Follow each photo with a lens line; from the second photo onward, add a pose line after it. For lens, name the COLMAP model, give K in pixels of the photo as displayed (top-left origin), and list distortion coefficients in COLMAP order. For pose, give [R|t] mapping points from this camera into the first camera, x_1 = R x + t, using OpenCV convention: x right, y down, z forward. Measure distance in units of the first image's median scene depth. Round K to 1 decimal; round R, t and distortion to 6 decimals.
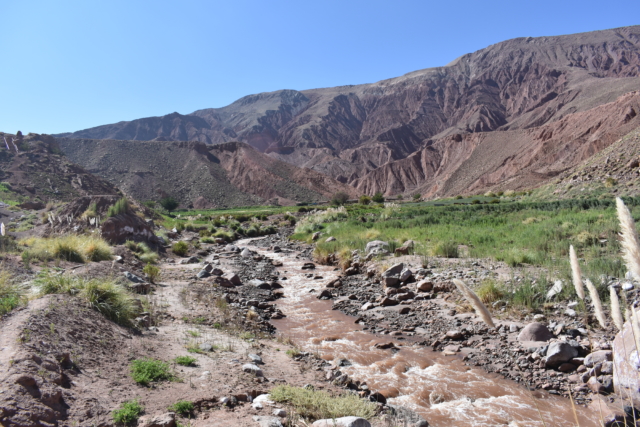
lens RADIAL K [[499.5, 0, 320.0], [0, 499.5, 212.6], [0, 0, 1]] dist [-0.007017, -0.011750]
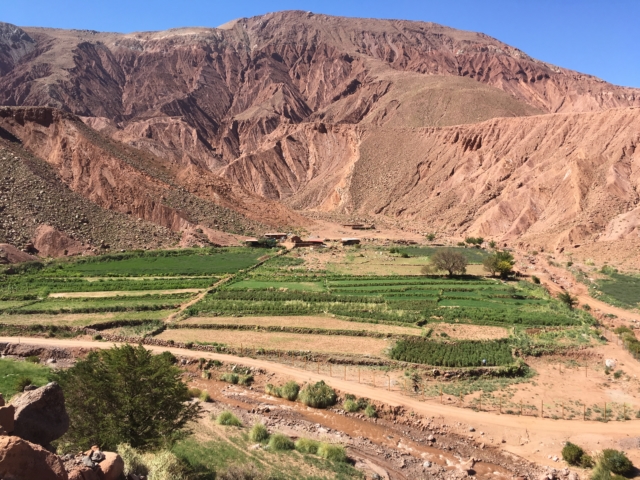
lens RADIAL K [[542.1, 0, 320.3], [0, 542.1, 241.5], [0, 0, 1]] dist [0.043011, -0.034699]
pose [[0.874127, -0.010804, 0.485577, -0.061642], [-0.032449, 0.996220, 0.080581, -0.015926], [-0.484613, -0.086194, 0.870472, 0.094060]]
